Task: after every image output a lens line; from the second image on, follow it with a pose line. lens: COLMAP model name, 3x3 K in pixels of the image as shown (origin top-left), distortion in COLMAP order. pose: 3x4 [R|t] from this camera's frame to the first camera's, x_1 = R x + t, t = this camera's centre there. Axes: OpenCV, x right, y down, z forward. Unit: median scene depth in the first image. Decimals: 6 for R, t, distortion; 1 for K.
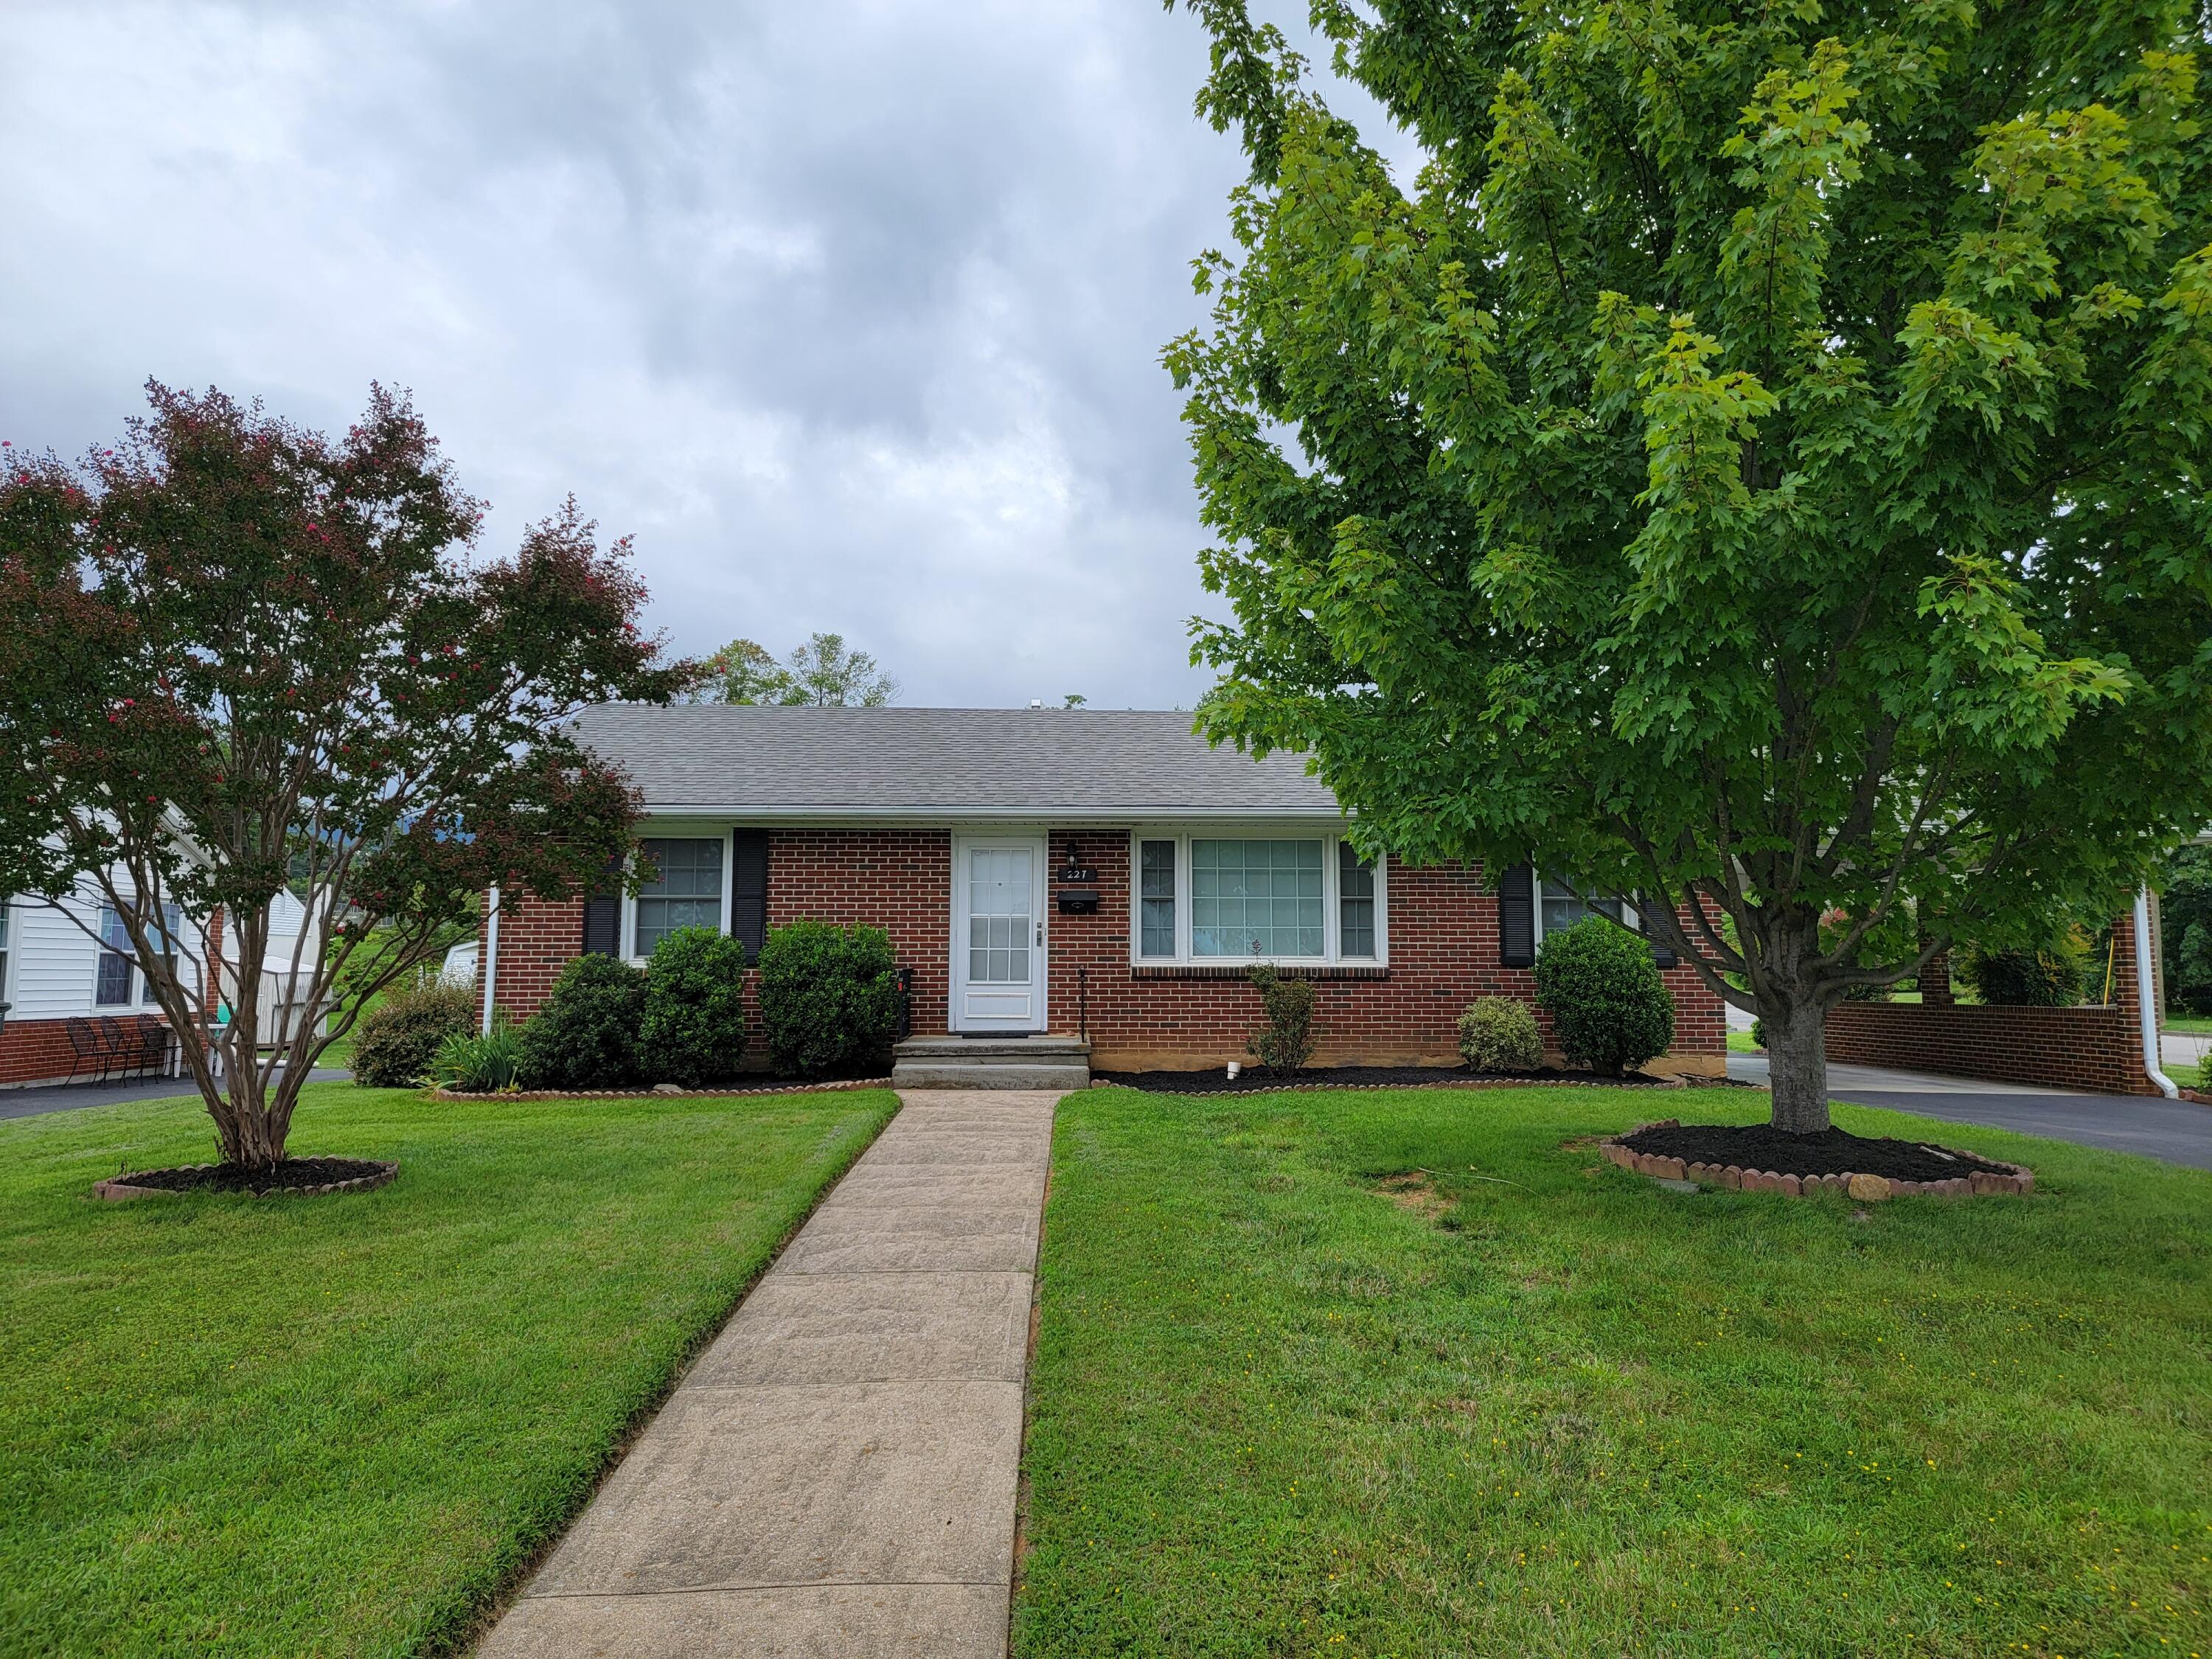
lens RADIAL K [[1540.3, 0, 1116.2], [0, 1540.3, 858.3], [0, 0, 1]] dist [0.115551, -0.096886]
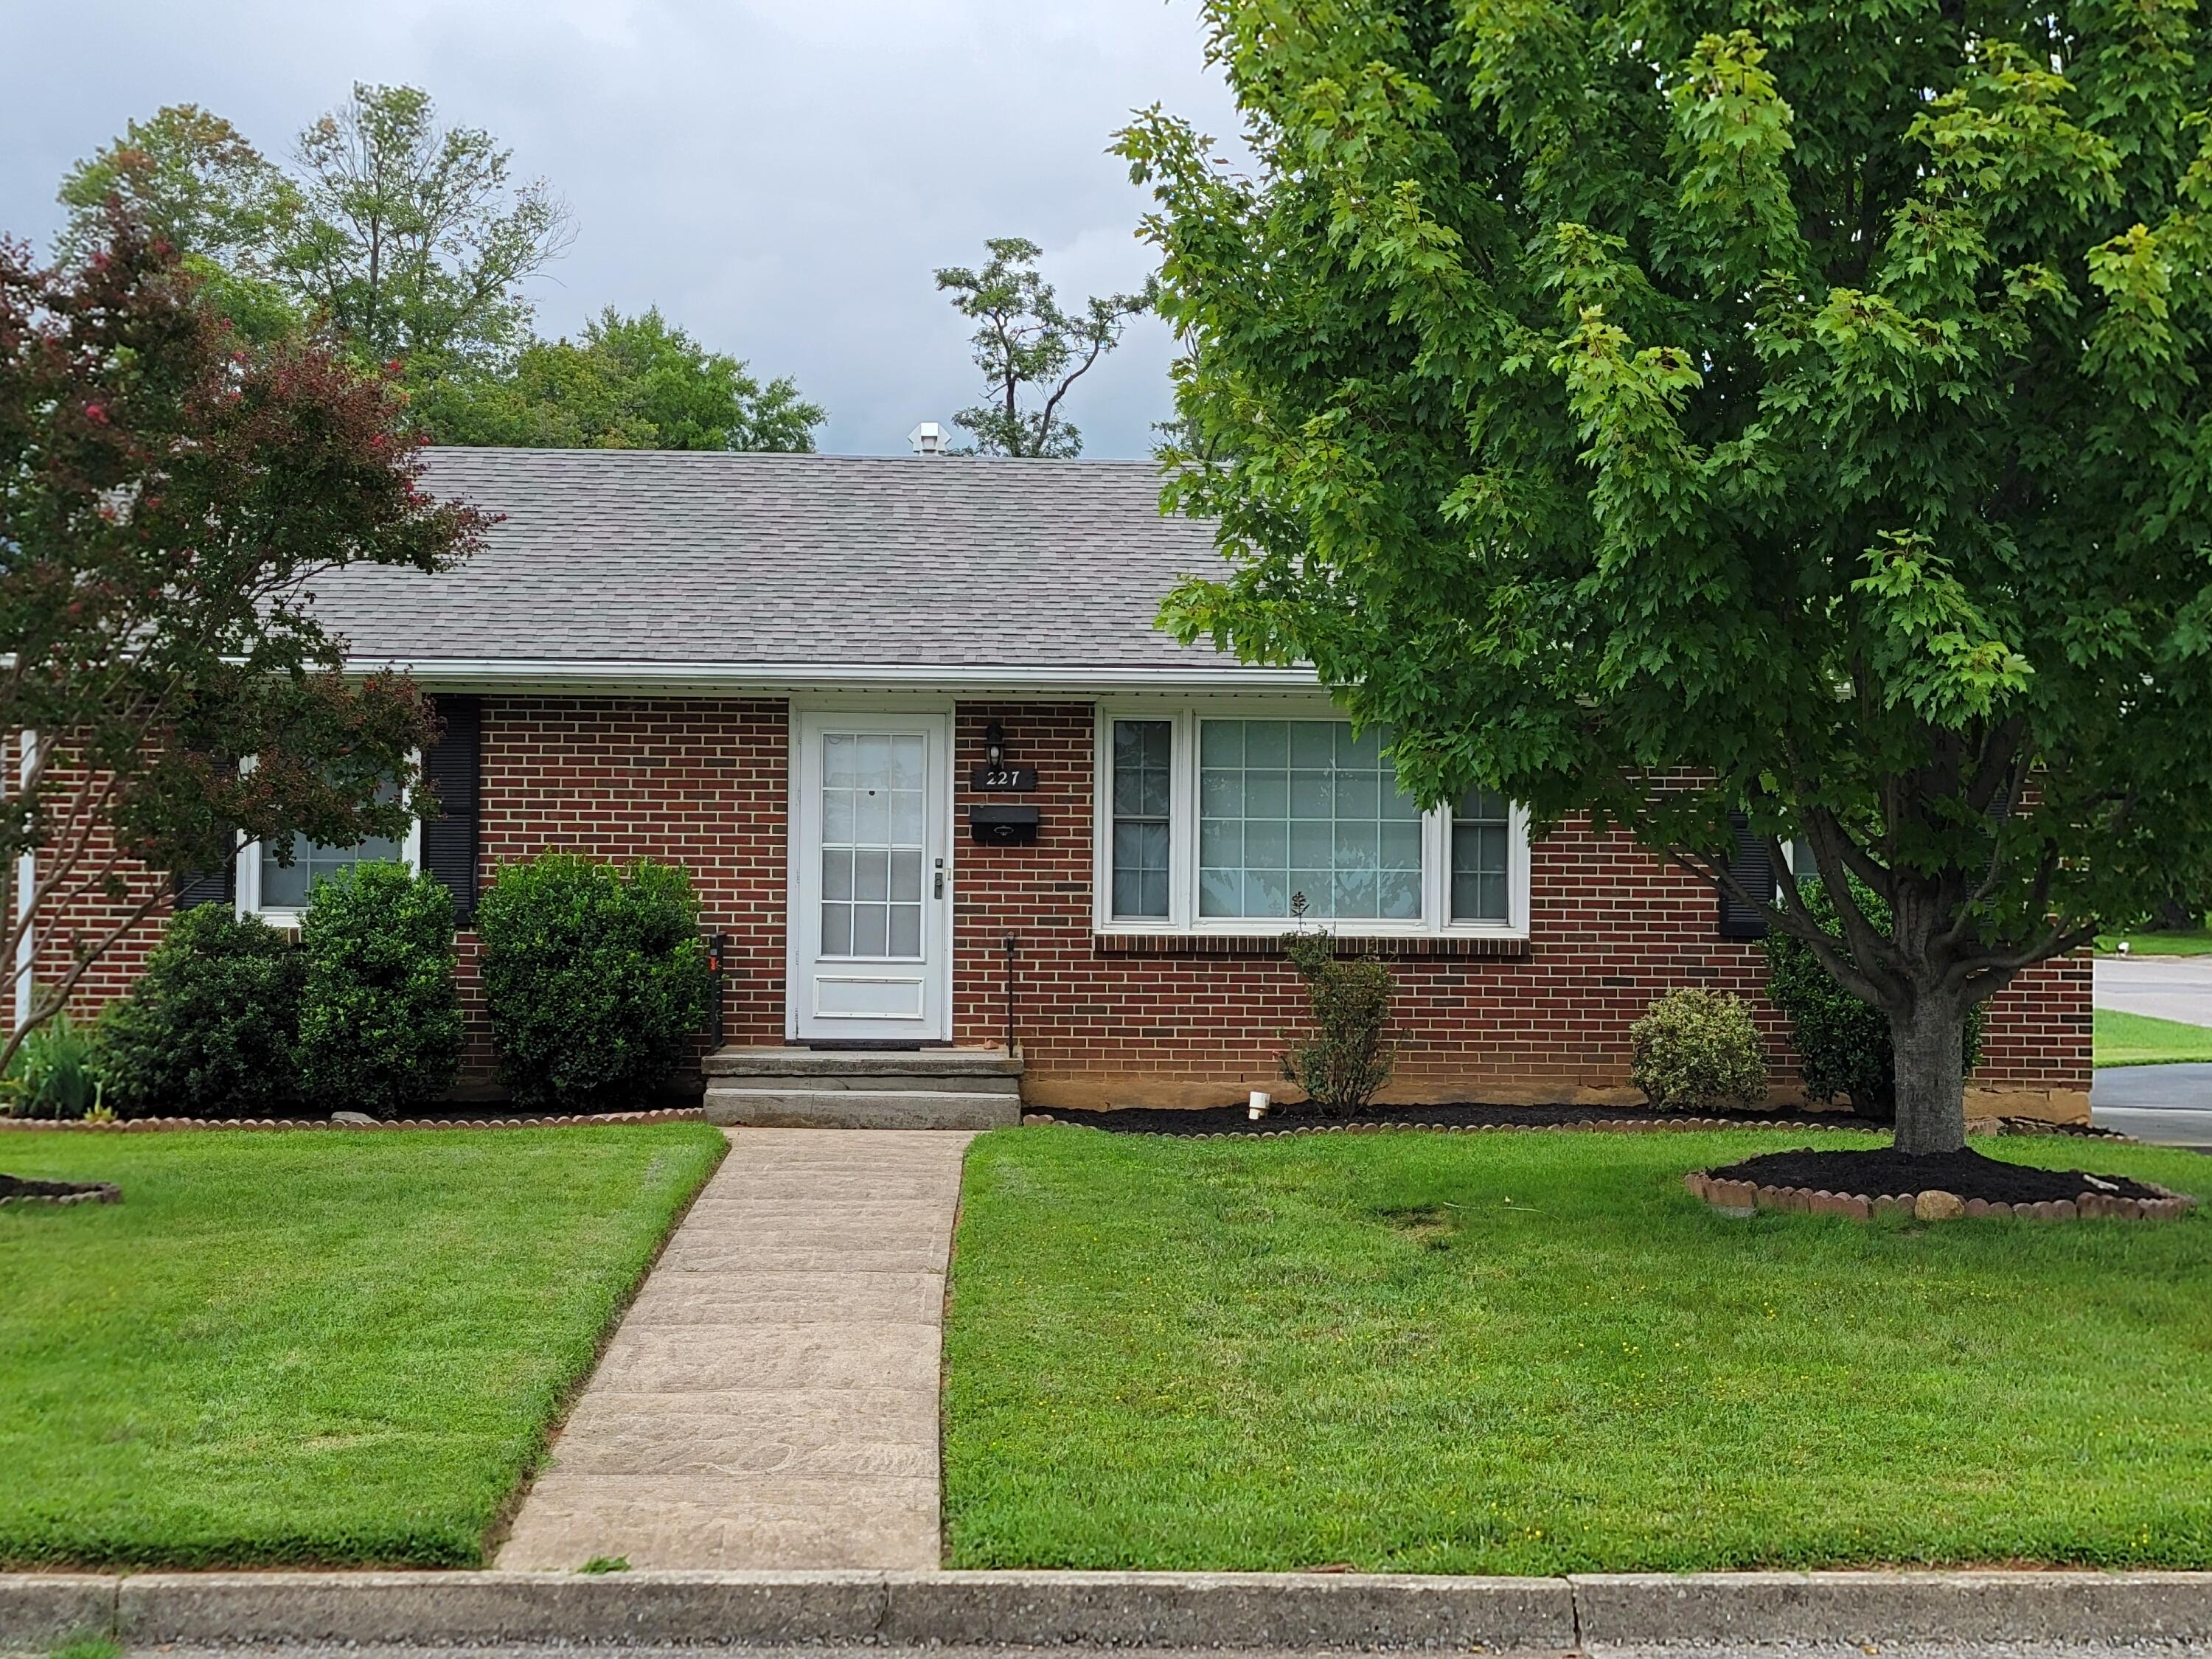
lens RADIAL K [[1703.4, 0, 1109.7], [0, 1703.4, 945.5], [0, 0, 1]] dist [0.045883, -0.000195]
pose [[0.999088, 0.009140, 0.041710, -0.011226], [-0.012150, 0.997296, 0.072485, 0.026135], [-0.040935, -0.072925, 0.996497, 0.335025]]
